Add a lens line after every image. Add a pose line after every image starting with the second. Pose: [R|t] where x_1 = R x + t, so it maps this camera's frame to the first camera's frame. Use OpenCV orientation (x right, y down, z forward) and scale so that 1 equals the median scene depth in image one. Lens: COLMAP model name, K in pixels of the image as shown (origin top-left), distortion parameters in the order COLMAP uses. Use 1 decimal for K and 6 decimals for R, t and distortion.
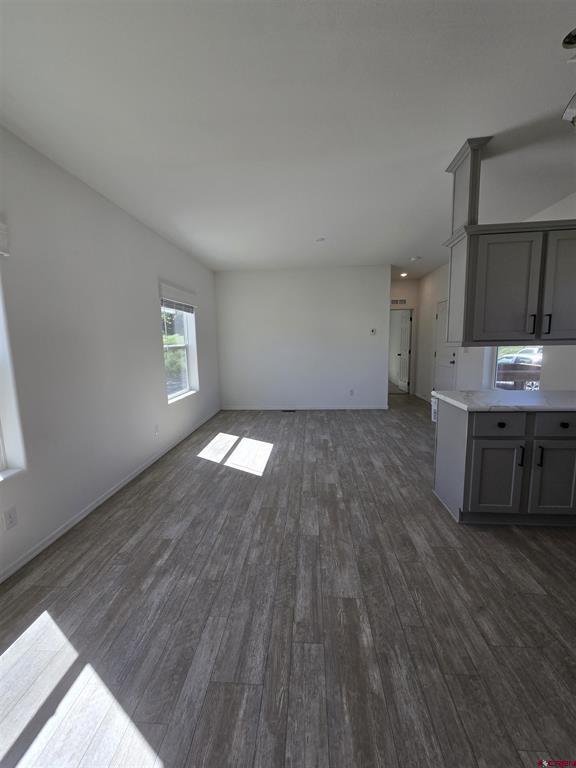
lens RADIAL K [[312.9, 0, 284.3], [0, 312.9, 381.9], [0, 0, 1]] dist [-0.002853, -0.002072]
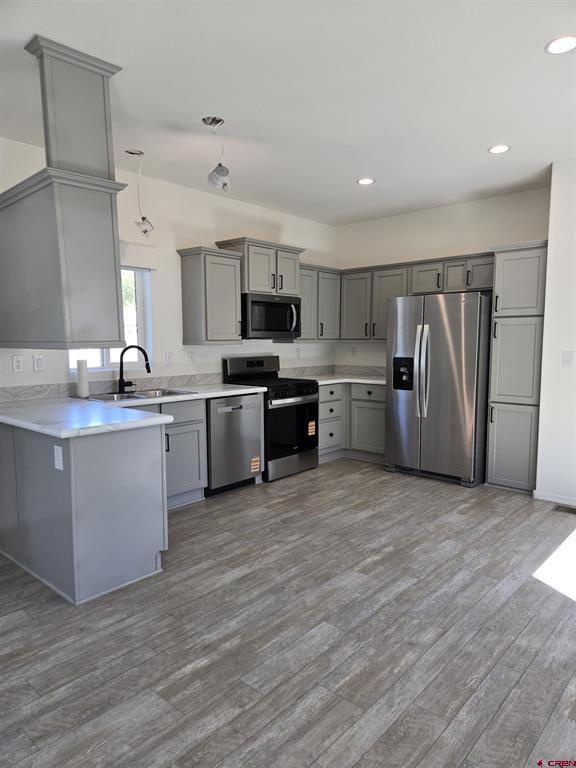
lens RADIAL K [[512.5, 0, 287.3], [0, 512.5, 393.3], [0, 0, 1]] dist [0.053916, -0.046638]
pose [[-0.797259, -0.040234, 0.602295, -0.474298], [0.100345, 0.975060, 0.197962, -0.215473], [-0.595239, 0.218264, -0.773338, 1.786370]]
